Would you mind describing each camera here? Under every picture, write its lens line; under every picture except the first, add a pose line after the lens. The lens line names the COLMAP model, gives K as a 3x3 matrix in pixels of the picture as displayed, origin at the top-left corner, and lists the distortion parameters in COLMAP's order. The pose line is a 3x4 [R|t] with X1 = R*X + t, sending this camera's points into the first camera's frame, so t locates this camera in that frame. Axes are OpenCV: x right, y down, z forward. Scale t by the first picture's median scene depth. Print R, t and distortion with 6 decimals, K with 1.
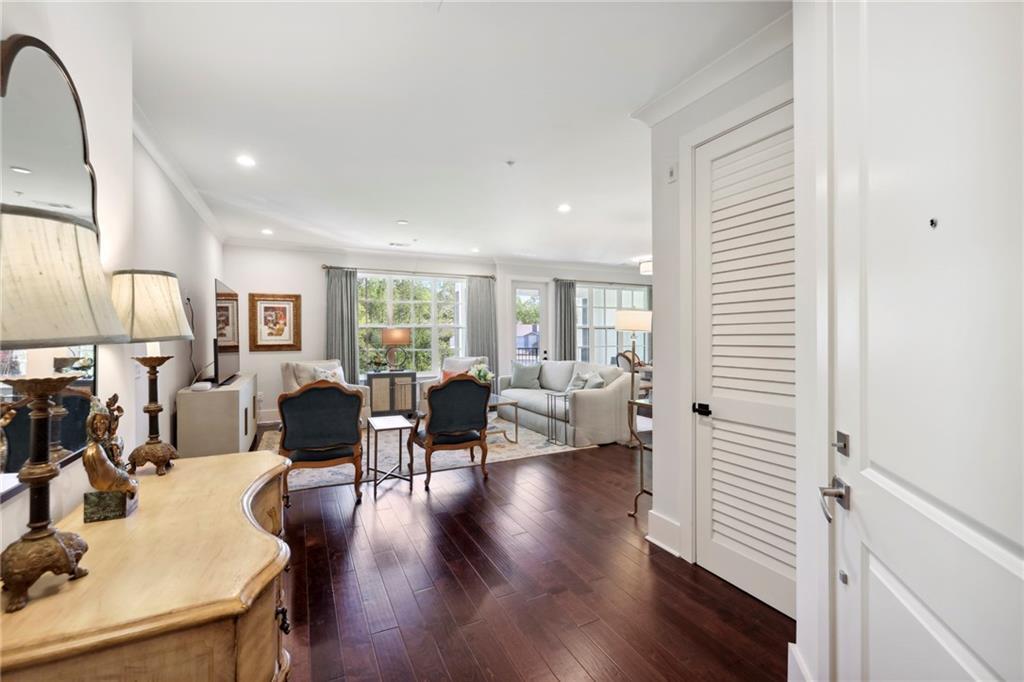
lens RADIAL K [[436.7, 0, 512.0], [0, 436.7, 341.0], [0, 0, 1]] dist [-0.000044, -0.000003]
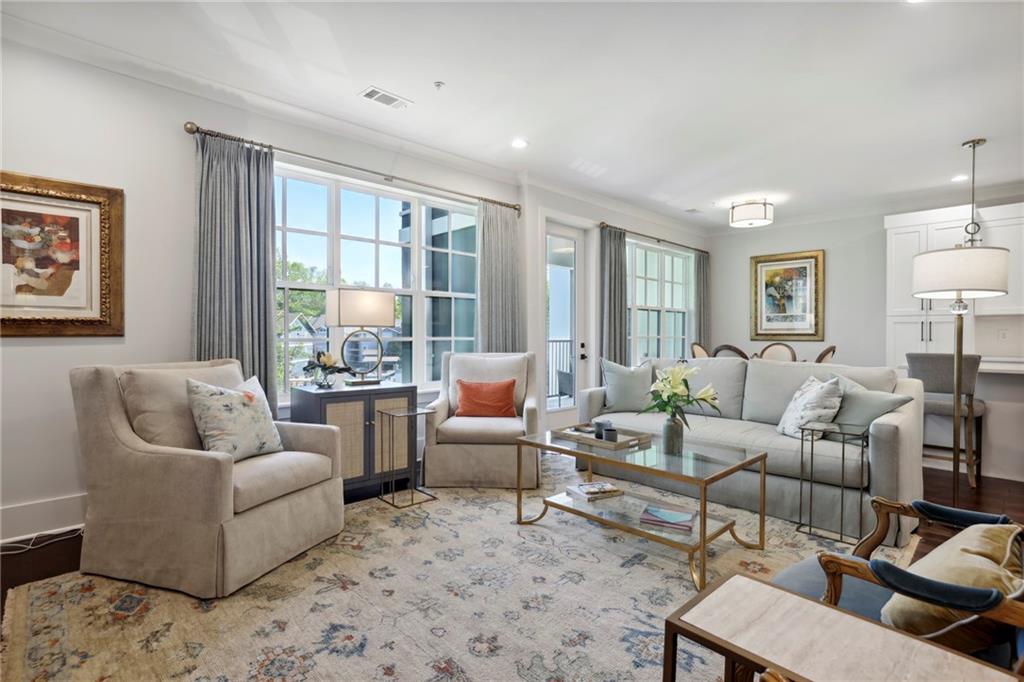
lens RADIAL K [[498.9, 0, 512.0], [0, 498.9, 341.0], [0, 0, 1]] dist [-0.045212, 0.027590]
pose [[0.950955, 0.002195, 0.309322, -0.292867], [-0.003063, 0.999993, 0.002321, 0.023570], [-0.309315, -0.003155, 0.950954, 0.486693]]
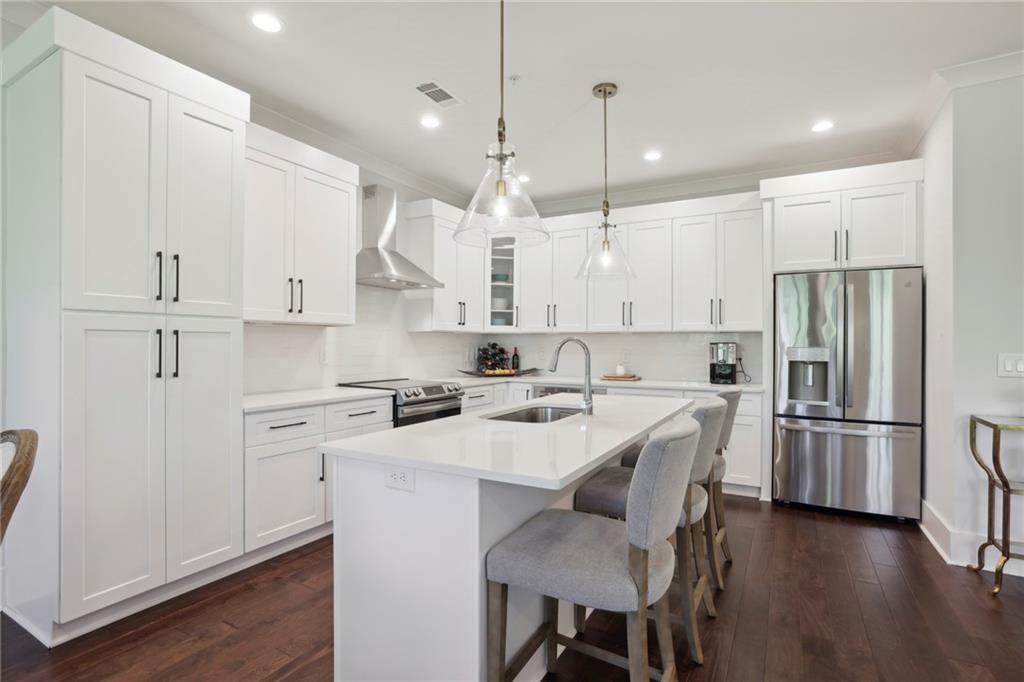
lens RADIAL K [[498.9, 0, 512.0], [0, 498.9, 341.0], [0, 0, 1]] dist [-0.045212, 0.027590]
pose [[-0.567029, 0.006335, 0.823674, 0.200505], [0.008329, 0.999963, -0.001957, 0.001416], [-0.823656, 0.005751, -0.567061, 1.036666]]
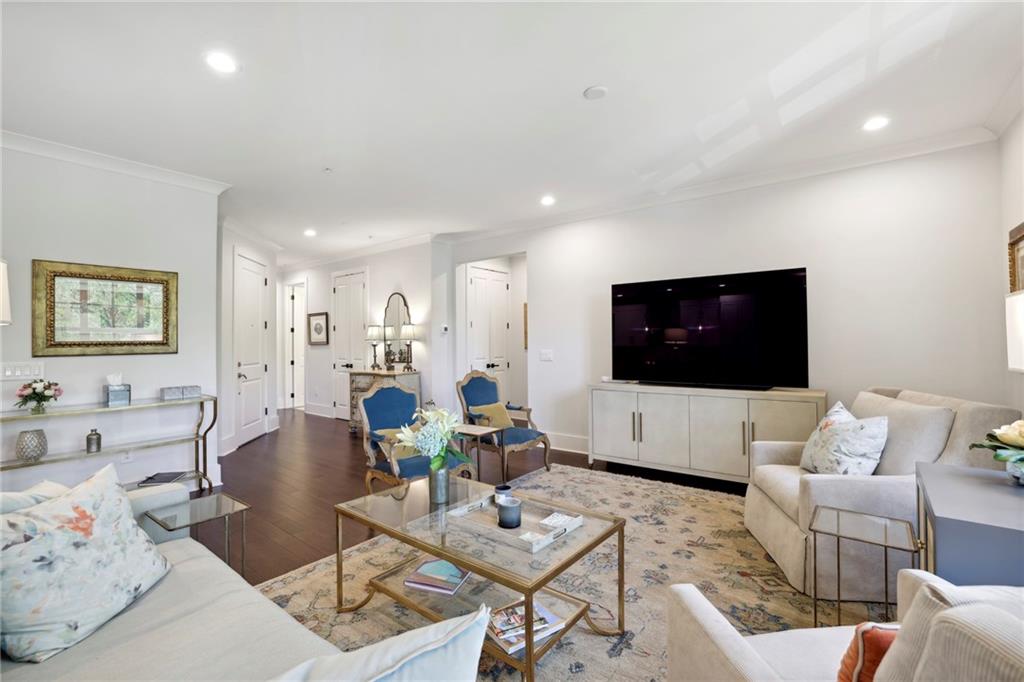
lens RADIAL K [[448.3, 0, 509.7], [0, 448.3, 339.2], [0, 0, 1]] dist [-0.051428, 0.020086]
pose [[-0.898729, 0.011000, -0.438367, 0.031719], [0.006931, 0.999917, 0.010881, -0.010348], [0.438450, 0.006741, -0.898730, 1.112111]]
